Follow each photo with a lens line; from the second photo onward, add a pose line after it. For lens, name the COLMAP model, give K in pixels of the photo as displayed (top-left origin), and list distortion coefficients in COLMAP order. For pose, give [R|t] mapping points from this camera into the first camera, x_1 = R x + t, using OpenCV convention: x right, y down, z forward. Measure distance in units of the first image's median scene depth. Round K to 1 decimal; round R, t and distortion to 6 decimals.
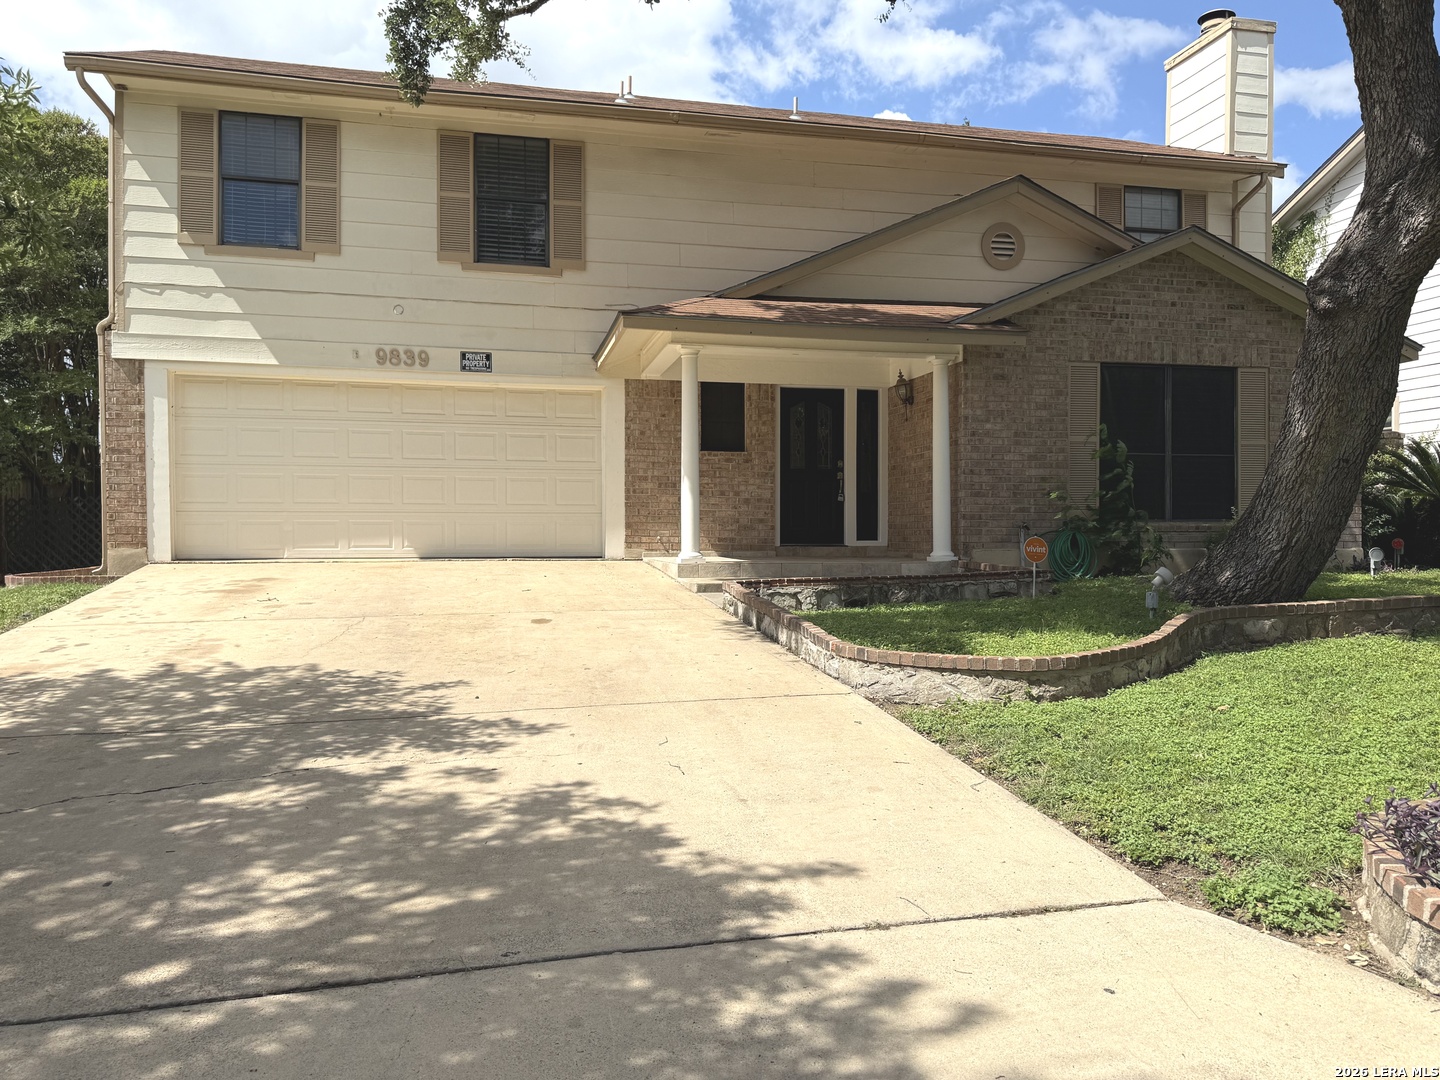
lens RADIAL K [[1120.2, 0, 720.0], [0, 1120.2, 540.0], [0, 0, 1]] dist [0.168275, -0.365692]
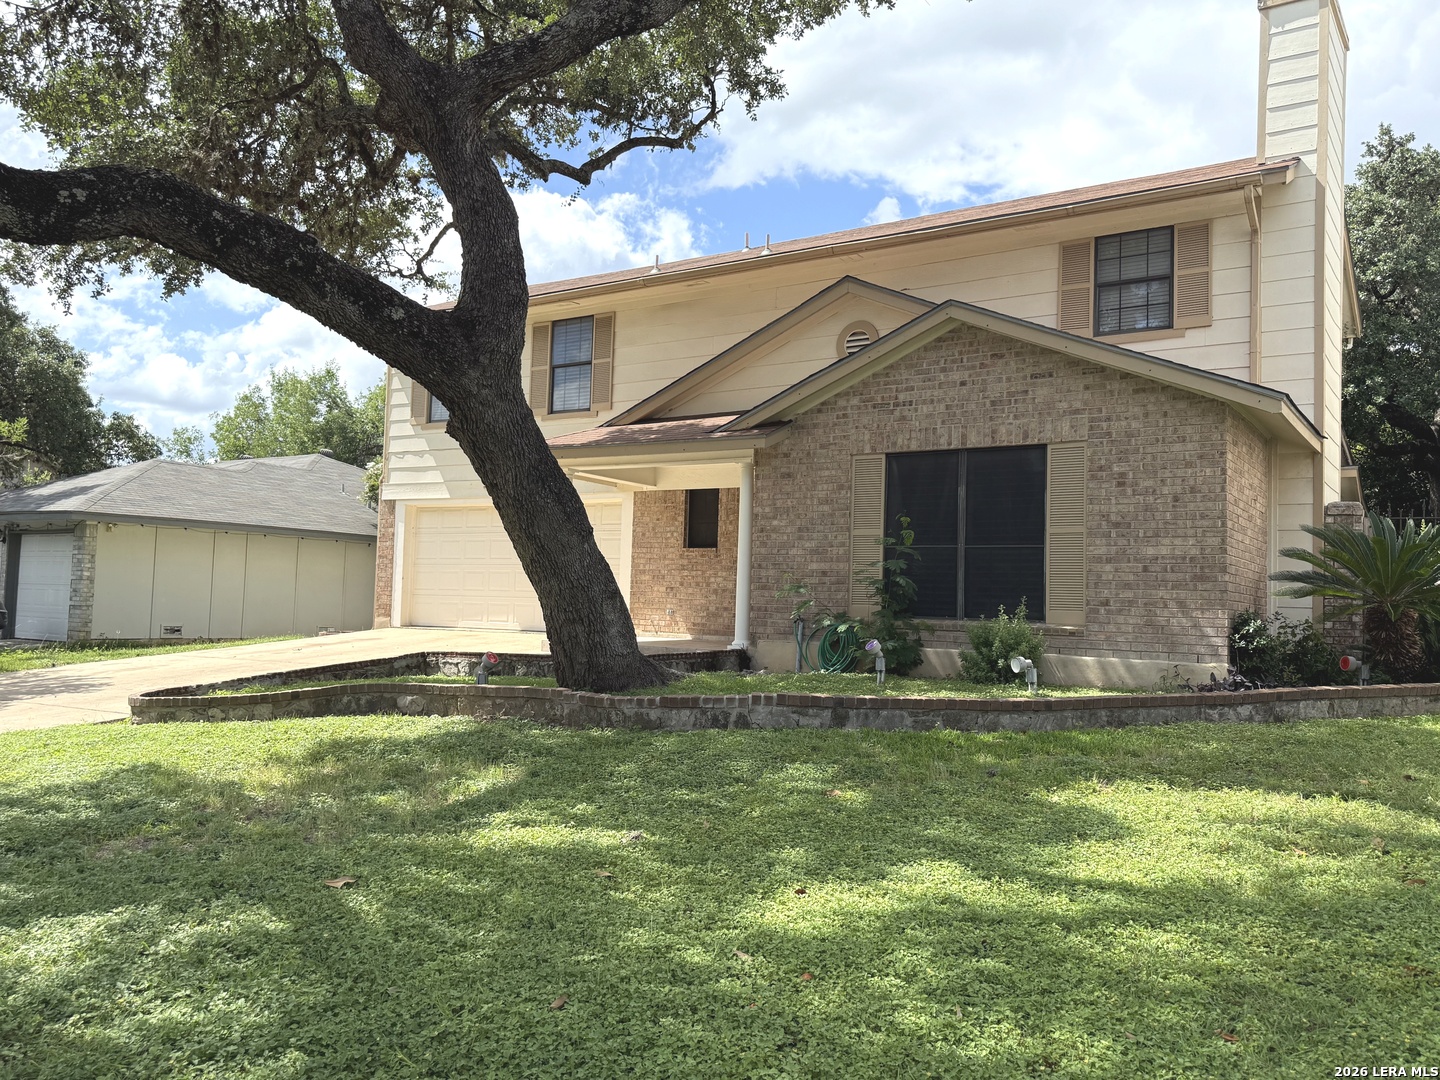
lens RADIAL K [[1120.2, 0, 720.0], [0, 1120.2, 540.0], [0, 0, 1]] dist [0.168275, -0.365692]
pose [[0.684480, -0.022361, -0.728688, 0.930963], [-0.033059, 0.997549, -0.061664, -0.018125], [0.728281, 0.066297, 0.682064, 0.245528]]
